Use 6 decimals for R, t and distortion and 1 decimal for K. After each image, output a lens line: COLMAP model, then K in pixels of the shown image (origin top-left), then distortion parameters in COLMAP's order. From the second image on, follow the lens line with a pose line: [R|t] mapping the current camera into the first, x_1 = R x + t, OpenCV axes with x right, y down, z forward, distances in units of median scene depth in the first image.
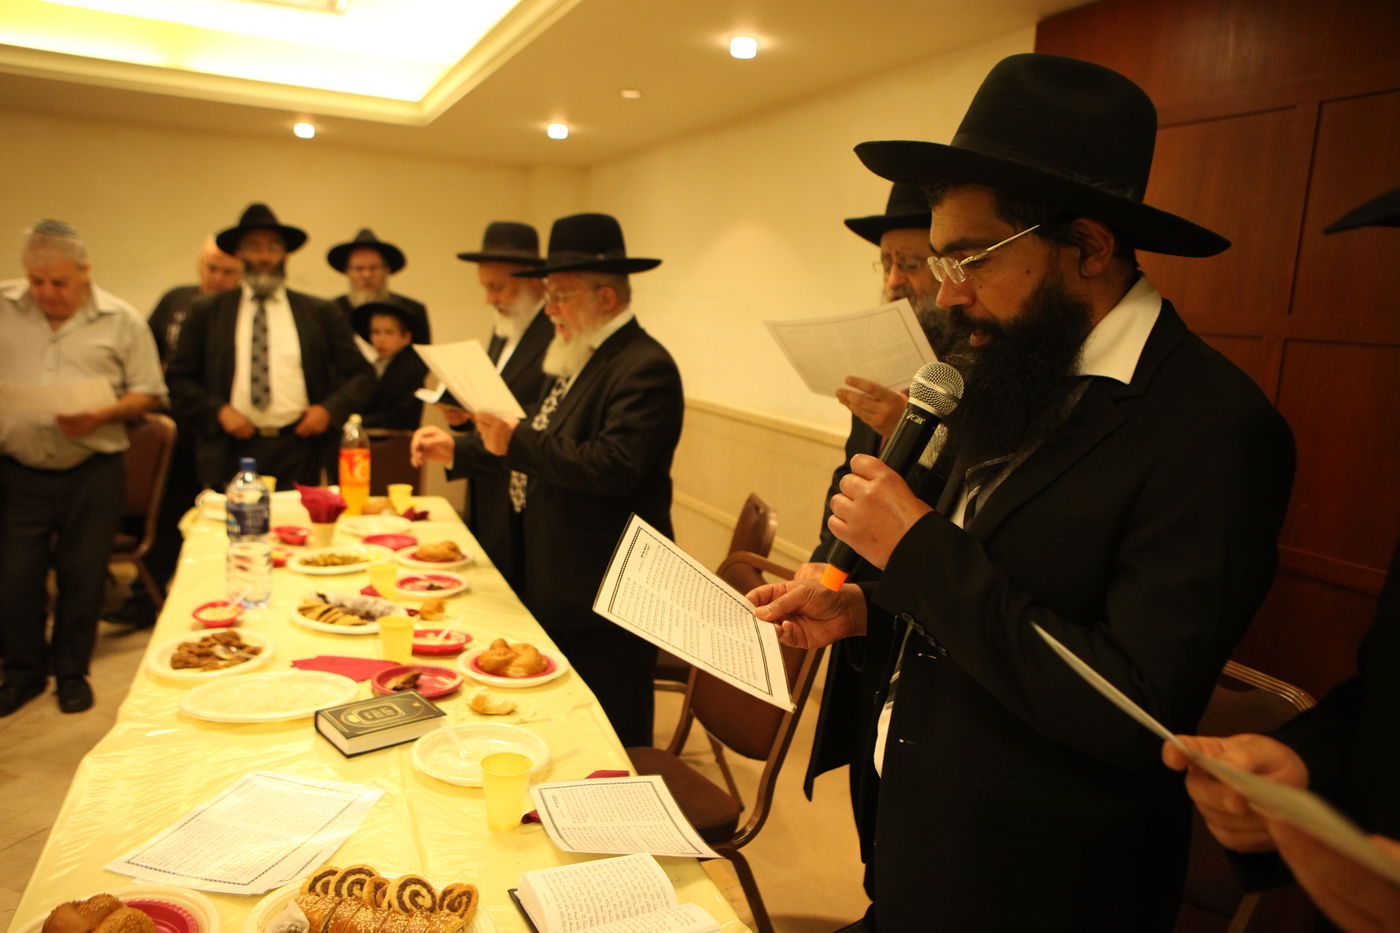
lens RADIAL K [[1015.7, 0, 699.4], [0, 1015.7, 423.2], [0, 0, 1]] dist [-0.089248, 0.096858]
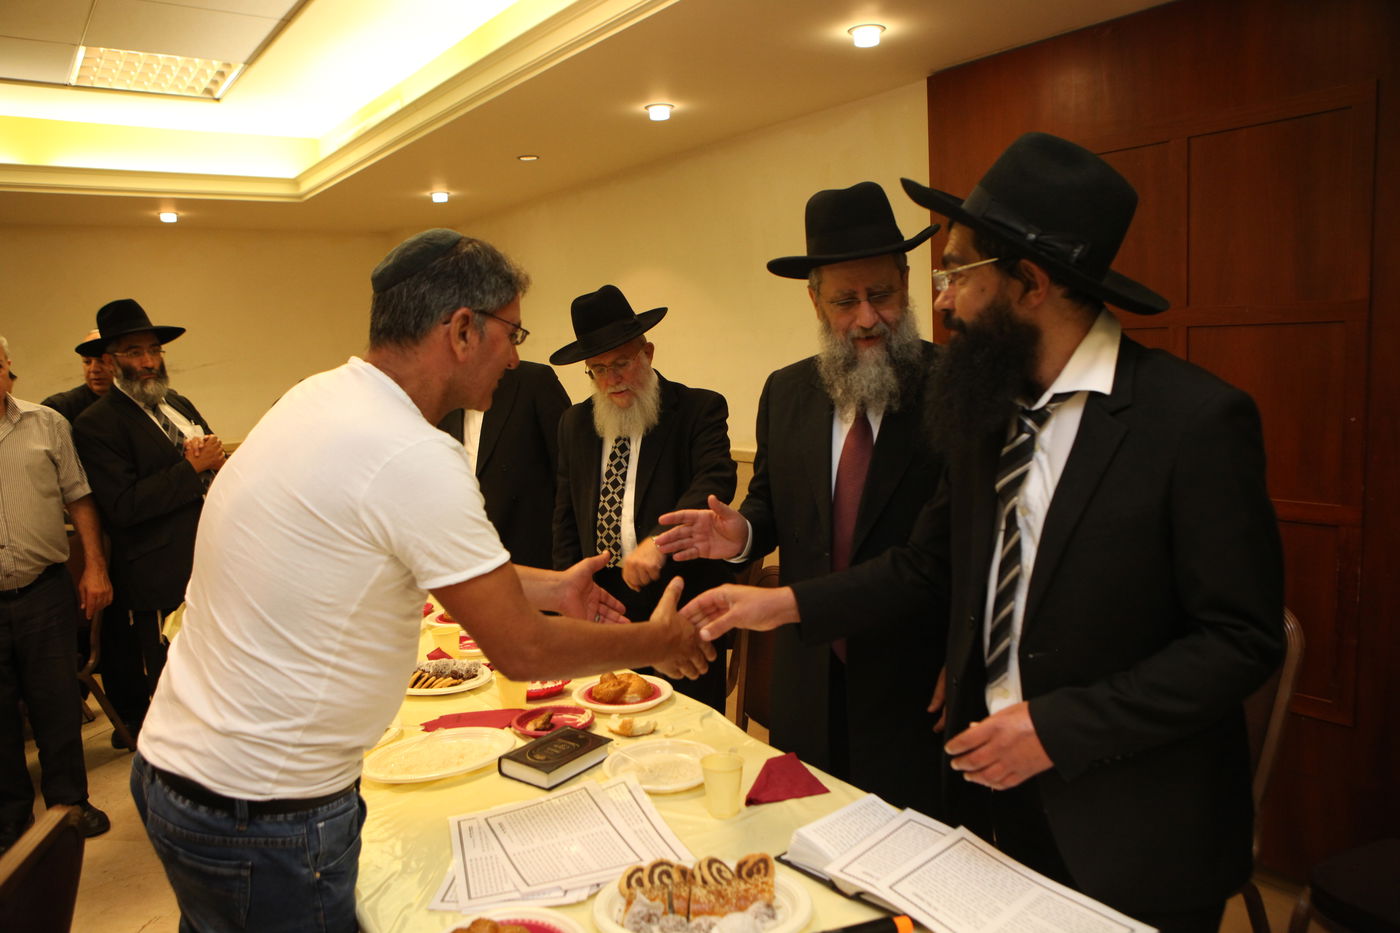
lens RADIAL K [[1015.7, 0, 699.4], [0, 1015.7, 423.2], [0, 0, 1]] dist [-0.089248, 0.096858]
pose [[0.973572, -0.120975, 0.193710, -0.290494], [0.127781, 0.991536, -0.022987, -0.016285], [-0.189289, 0.047132, 0.980790, -0.109577]]
